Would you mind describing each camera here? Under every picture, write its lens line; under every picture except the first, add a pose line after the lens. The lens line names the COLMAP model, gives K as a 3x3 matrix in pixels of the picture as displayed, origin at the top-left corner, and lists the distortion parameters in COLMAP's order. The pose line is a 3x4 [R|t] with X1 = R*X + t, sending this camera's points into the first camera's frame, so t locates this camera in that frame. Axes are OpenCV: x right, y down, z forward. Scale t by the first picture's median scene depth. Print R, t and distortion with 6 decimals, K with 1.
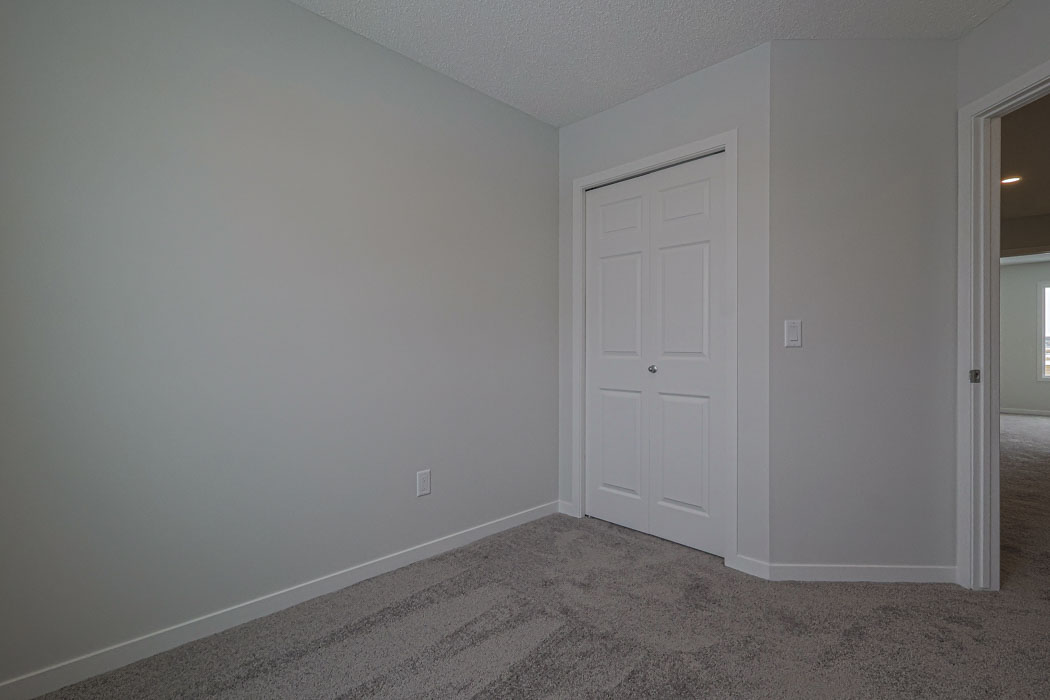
lens RADIAL K [[486.1, 0, 522.1], [0, 486.1, 346.5], [0, 0, 1]] dist [-0.001391, 0.001955]
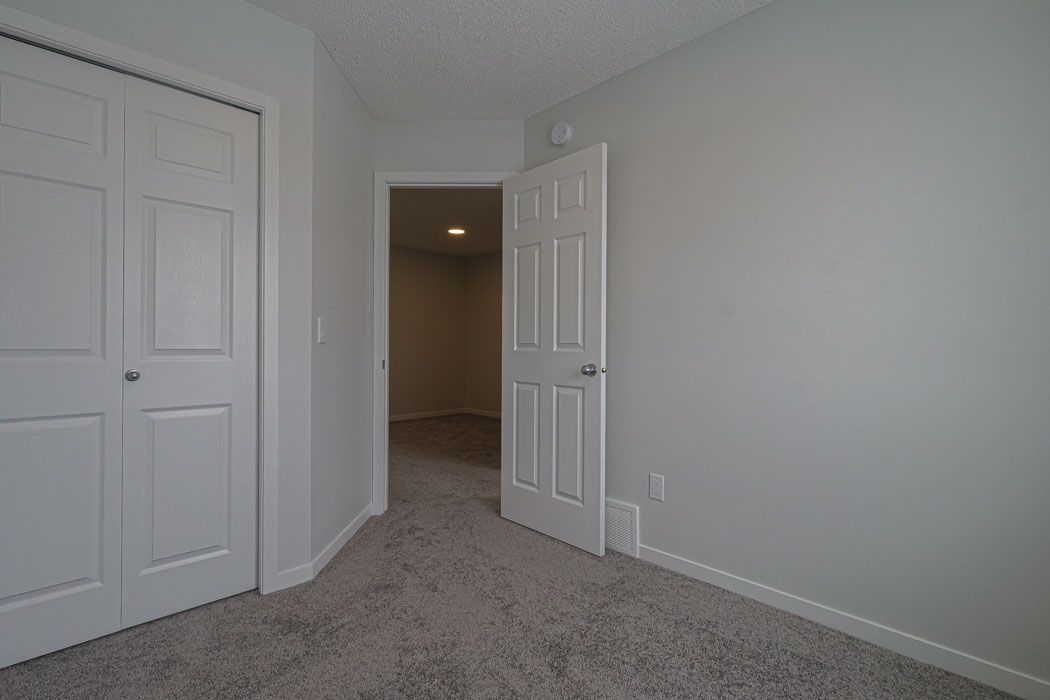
lens RADIAL K [[486.1, 0, 522.1], [0, 486.1, 346.5], [0, 0, 1]] dist [-0.001391, 0.001955]
pose [[-0.002447, -0.001188, 0.999996, -0.465695], [-0.003067, 0.999995, 0.001180, 0.006030], [-0.999992, -0.003064, -0.002451, 0.562402]]
